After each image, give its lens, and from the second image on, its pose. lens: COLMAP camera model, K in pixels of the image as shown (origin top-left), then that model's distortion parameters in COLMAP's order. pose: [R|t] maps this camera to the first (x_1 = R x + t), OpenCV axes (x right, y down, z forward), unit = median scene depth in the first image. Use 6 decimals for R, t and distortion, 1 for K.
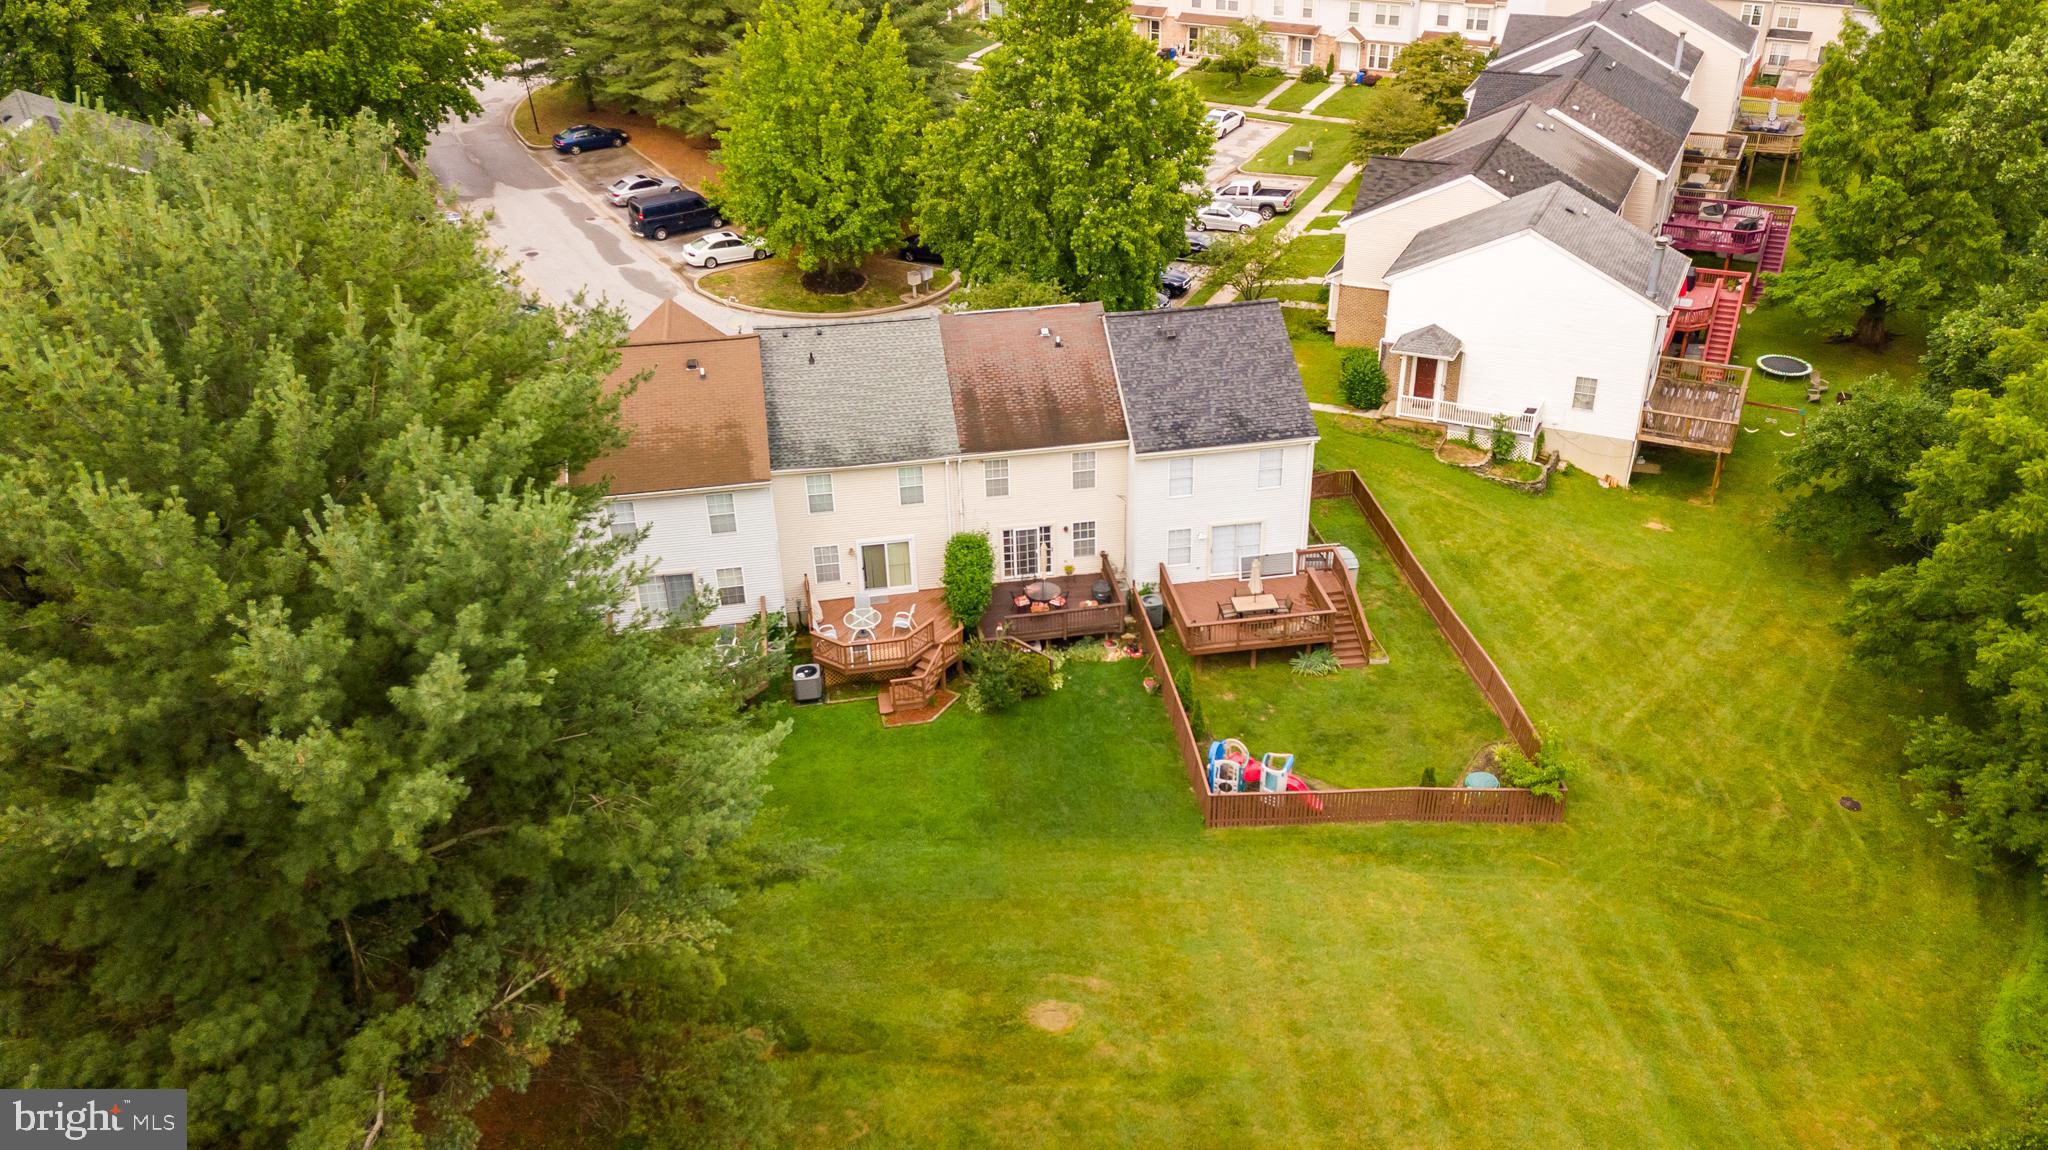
lens RADIAL K [[1568.4, 0, 1034.5], [0, 1568.4, 569.1], [0, 0, 1]] dist [0.175806, -0.168433]
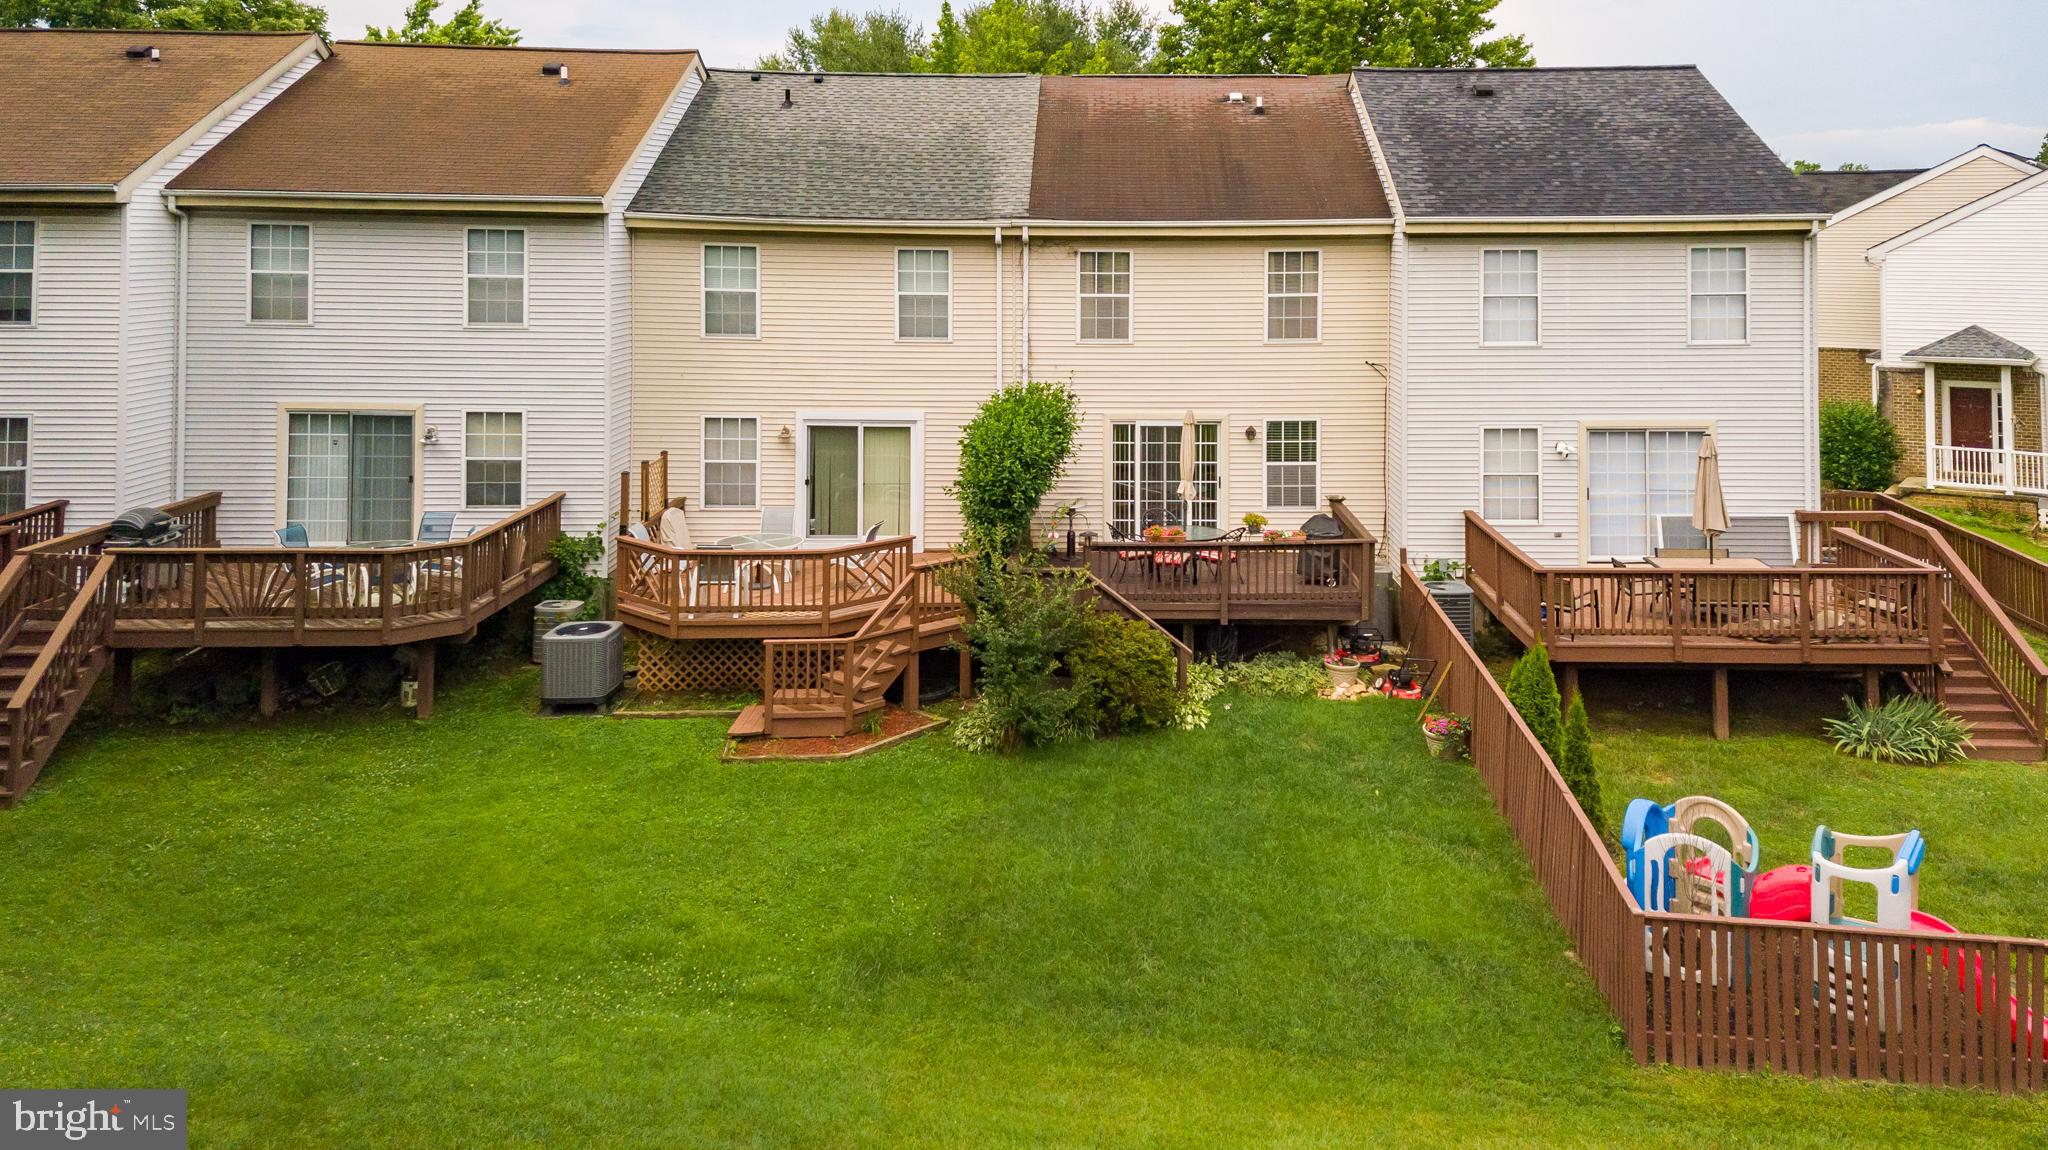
lens RADIAL K [[1568.4, 0, 1110.1], [0, 1568.4, 354.5], [0, 0, 1]] dist [0.175806, -0.168433]
pose [[0.987851, 0.039258, -0.150363, 0.048335], [-0.103570, 0.887675, -0.448673, 0.167573], [0.115859, 0.458795, 0.880956, 0.587440]]
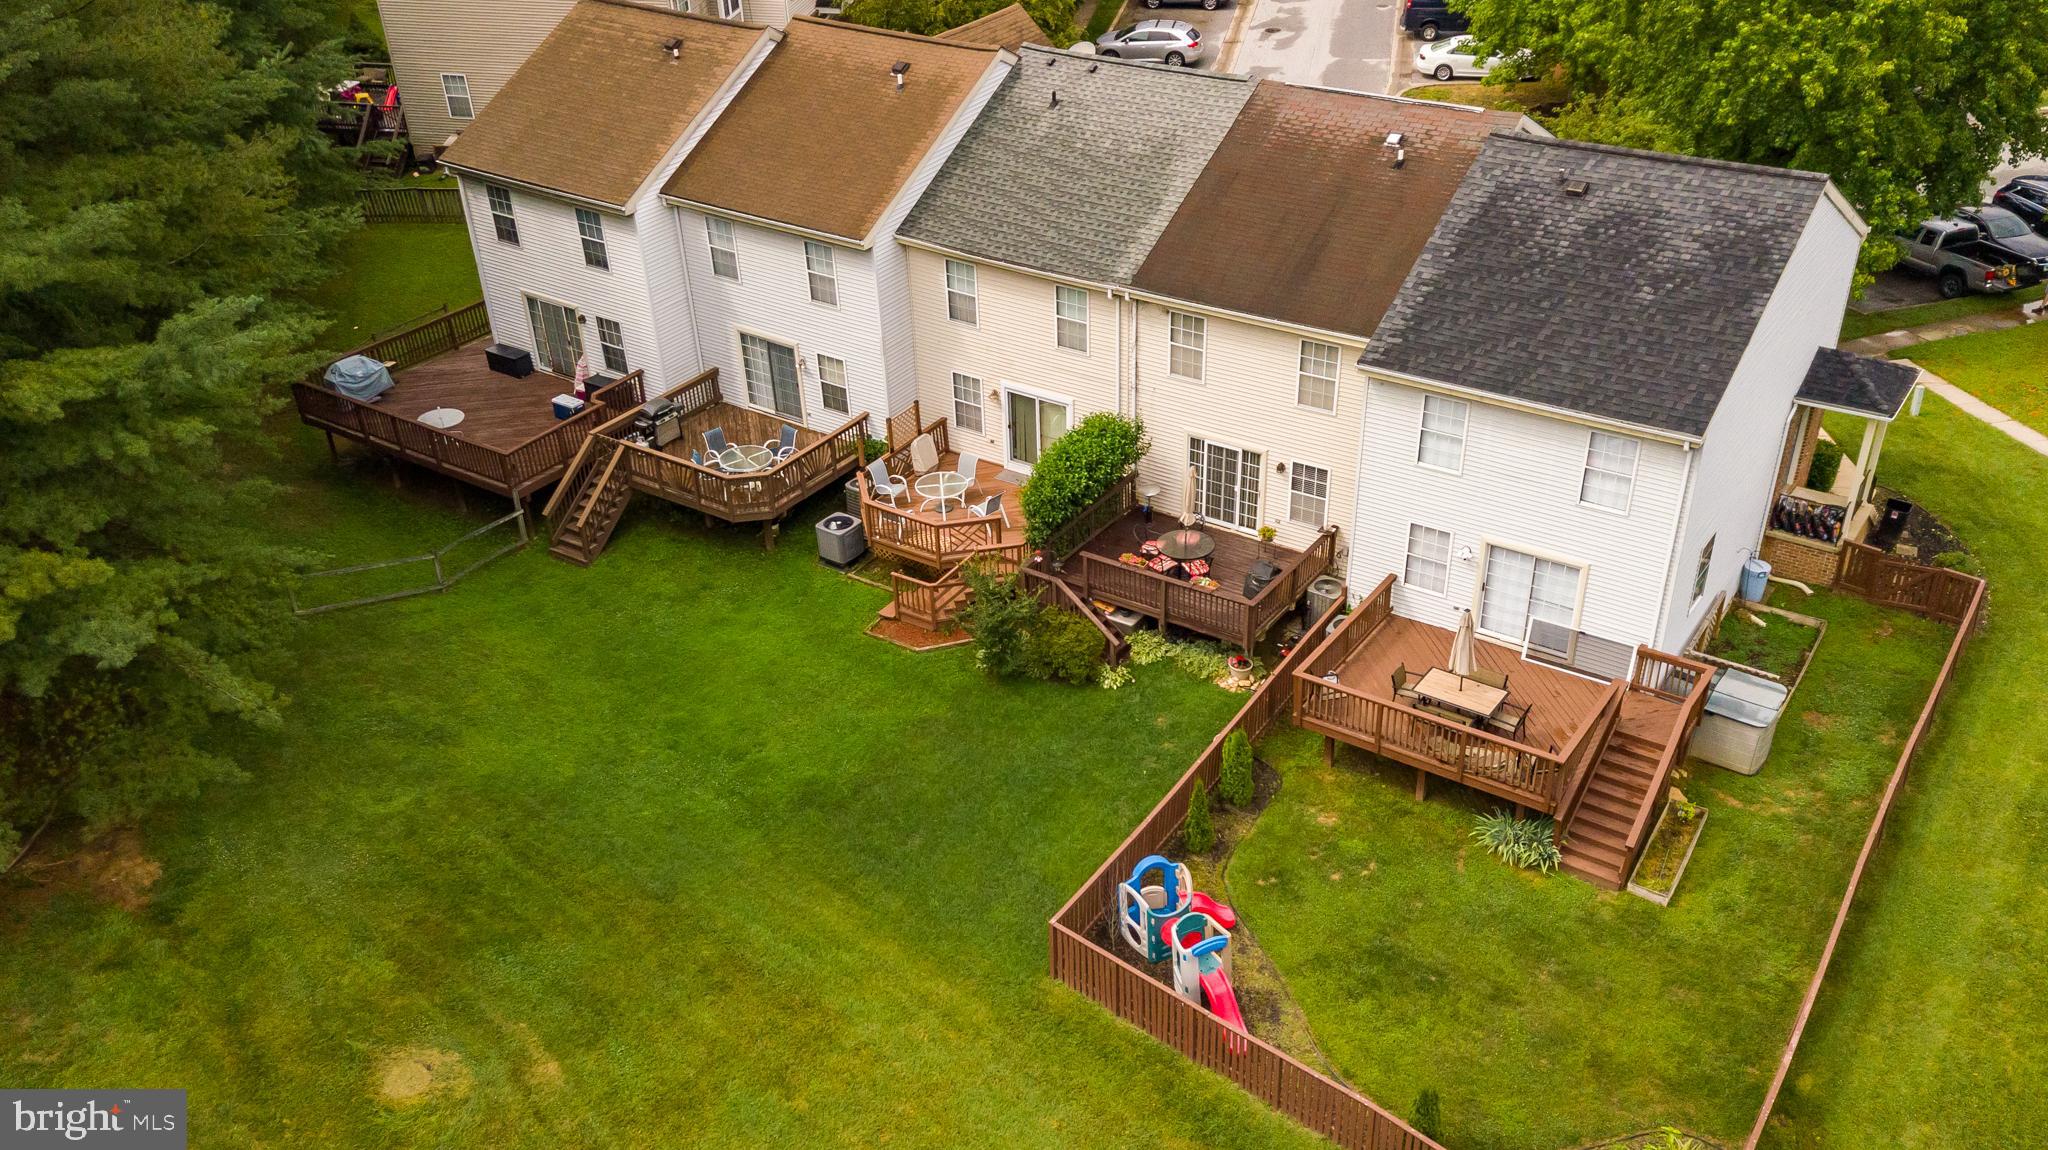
lens RADIAL K [[1681.4, 0, 1015.4], [0, 1681.4, 646.7], [0, 0, 1]] dist [0.158211, -0.049554]
pose [[0.724118, 0.379937, -0.575587, 0.355330], [-0.334571, 0.923313, 0.188558, -0.051551], [0.603088, 0.056036, 0.795704, 0.425785]]
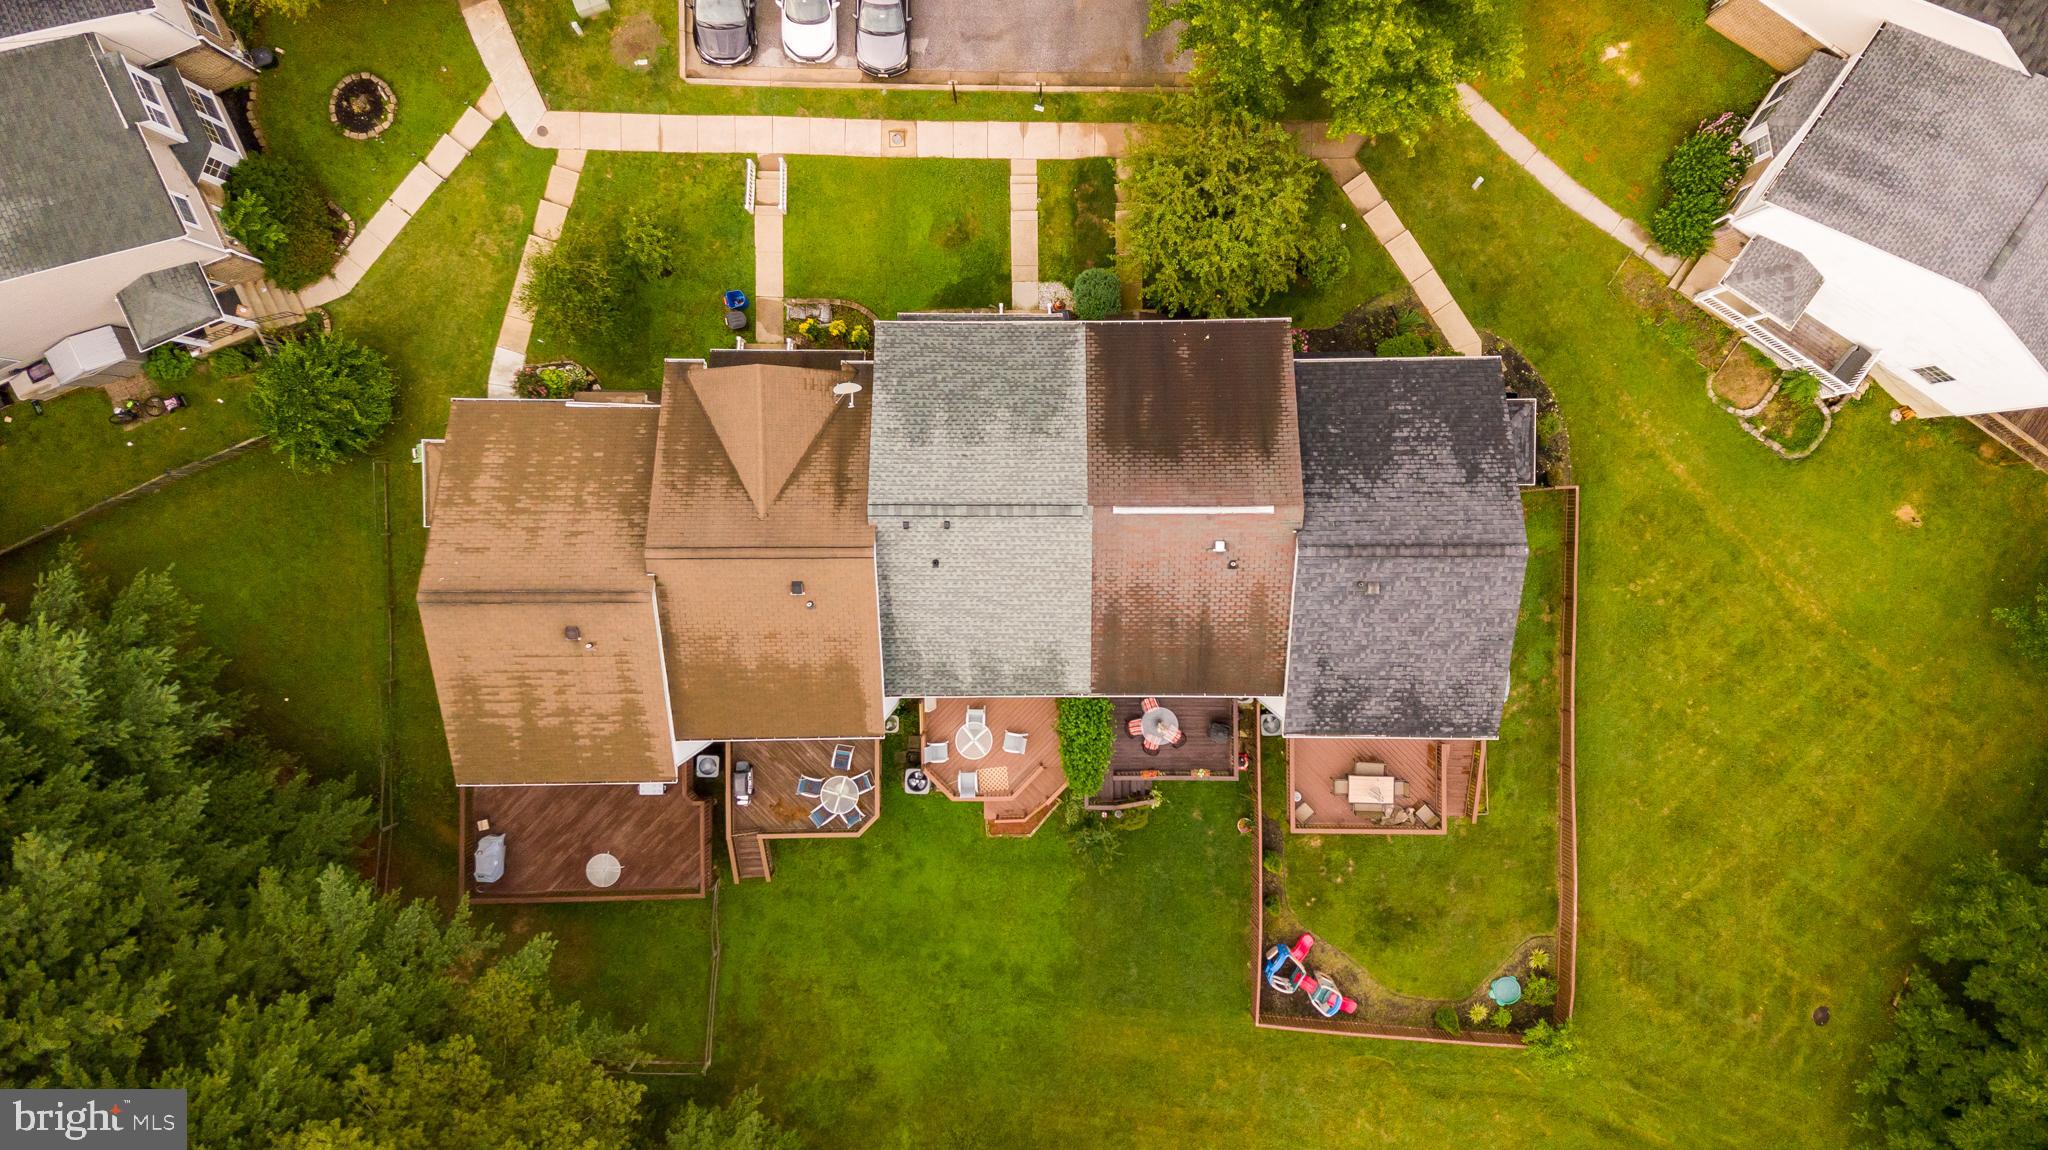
lens RADIAL K [[1568.4, 0, 1036.8], [0, 1568.4, 581.0], [0, 0, 1]] dist [0.175806, -0.168433]
pose [[0.988127, 0.150560, 0.030590, -0.113219], [-0.098039, 0.464623, 0.880065, -0.870067], [0.118290, -0.872615, 0.473867, 0.607297]]
